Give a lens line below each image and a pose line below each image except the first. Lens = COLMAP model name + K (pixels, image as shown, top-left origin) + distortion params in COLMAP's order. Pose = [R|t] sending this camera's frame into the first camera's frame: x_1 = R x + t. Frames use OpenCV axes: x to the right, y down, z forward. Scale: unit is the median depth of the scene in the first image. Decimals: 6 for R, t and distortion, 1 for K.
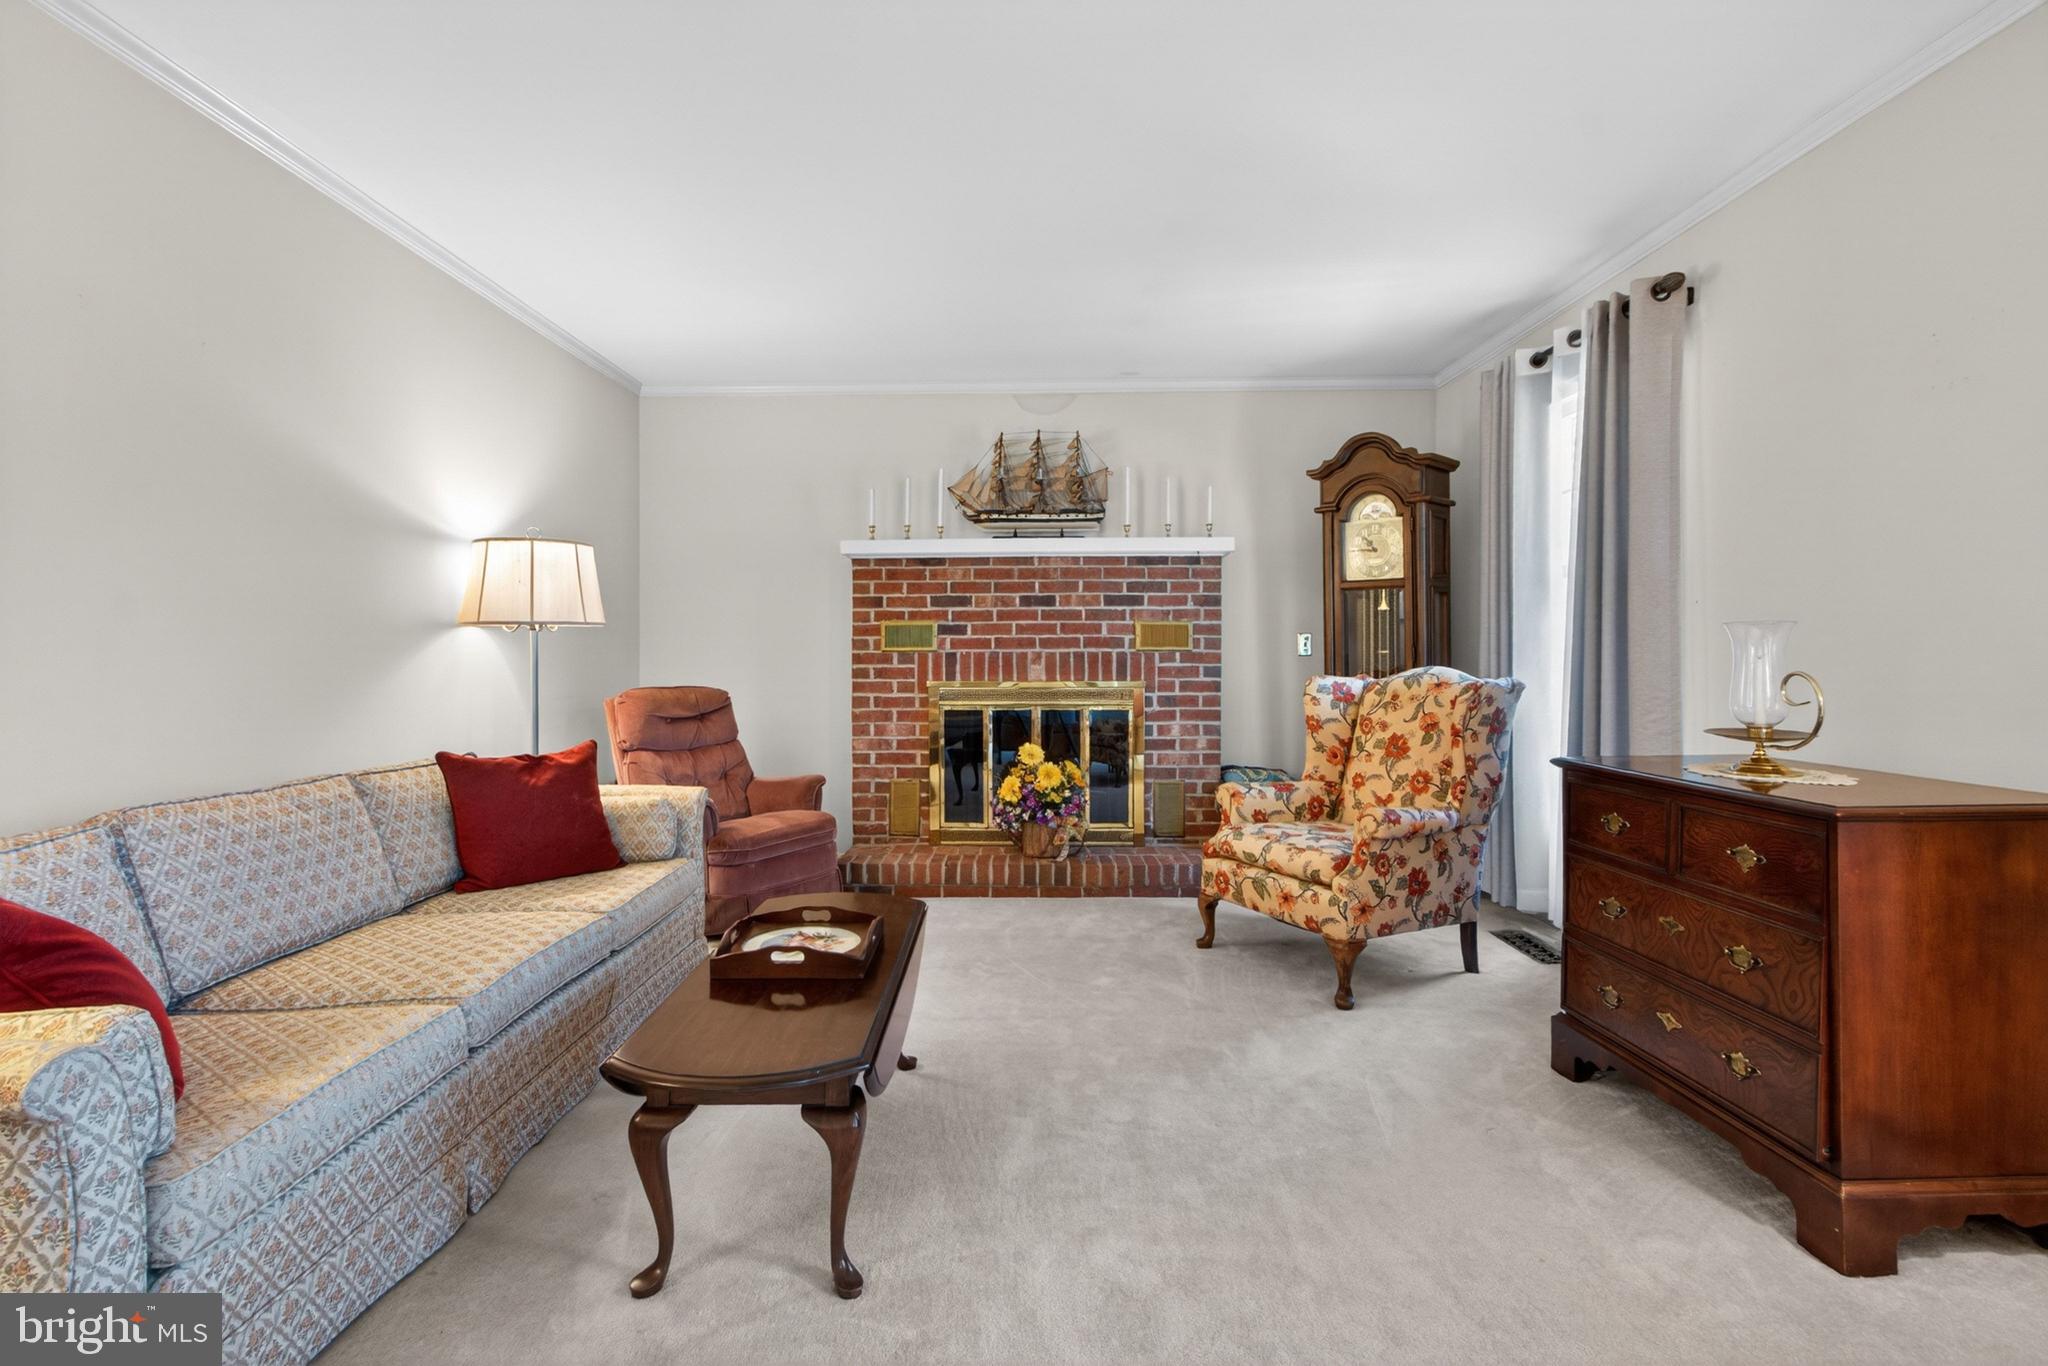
lens RADIAL K [[962.4, 0, 1015.9], [0, 962.4, 660.9], [0, 0, 1]] dist [-0.028988, 0.021763]
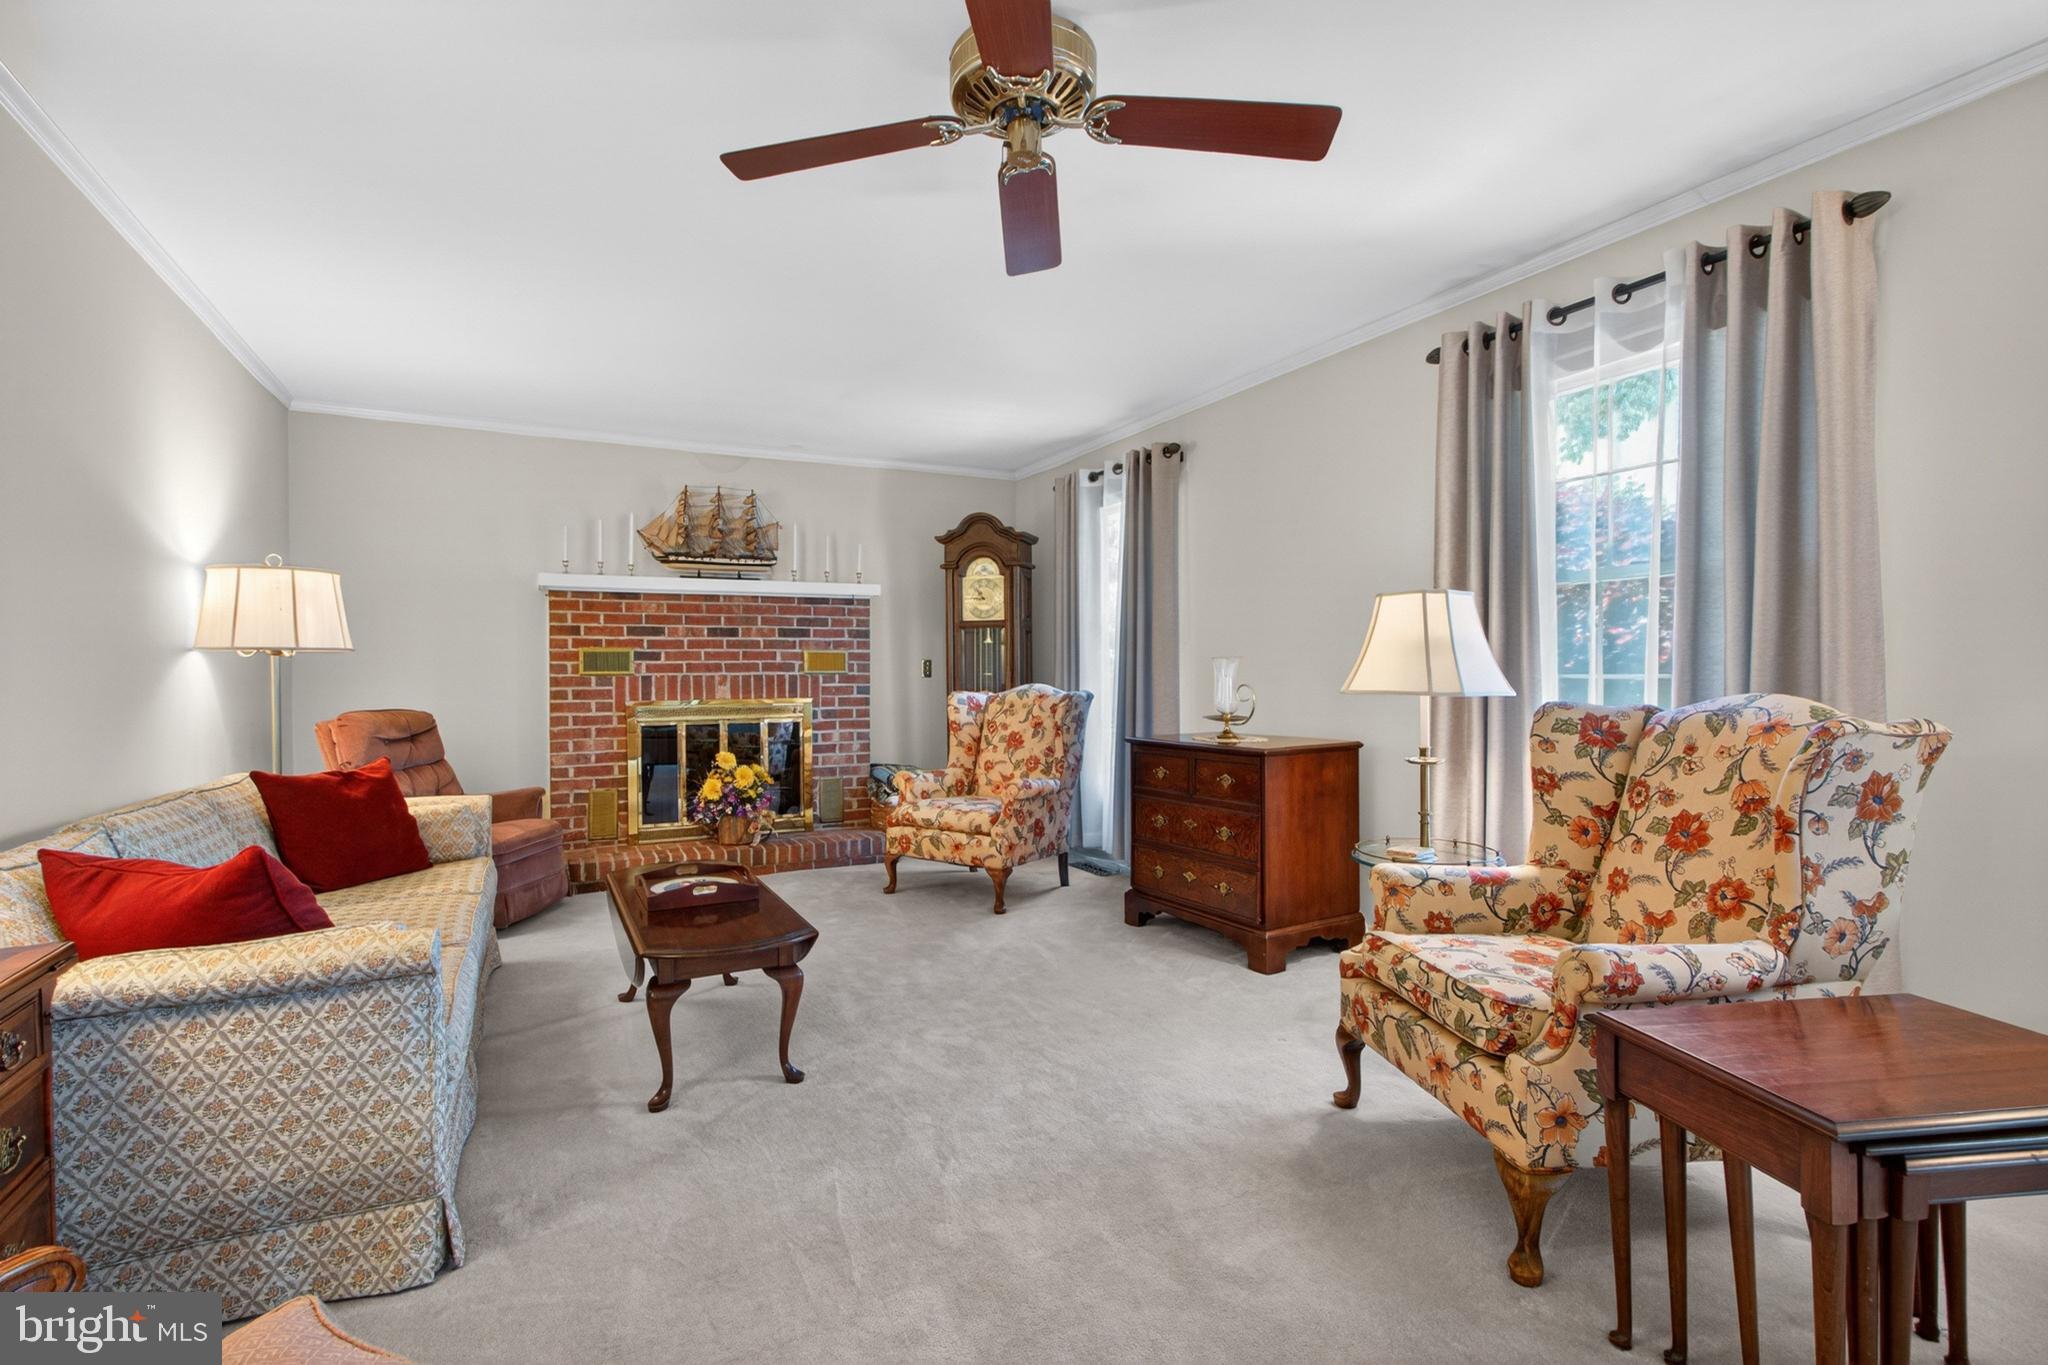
lens RADIAL K [[924.5, 0, 1024.0], [0, 924.5, 682.5], [0, 0, 1]] dist [-0.011810, 0.000155]
pose [[0.882765, -0.007989, 0.469747, -0.194825], [0.006699, 0.999968, 0.004416, -0.002683], [-0.469767, -0.000751, 0.882790, -0.188516]]
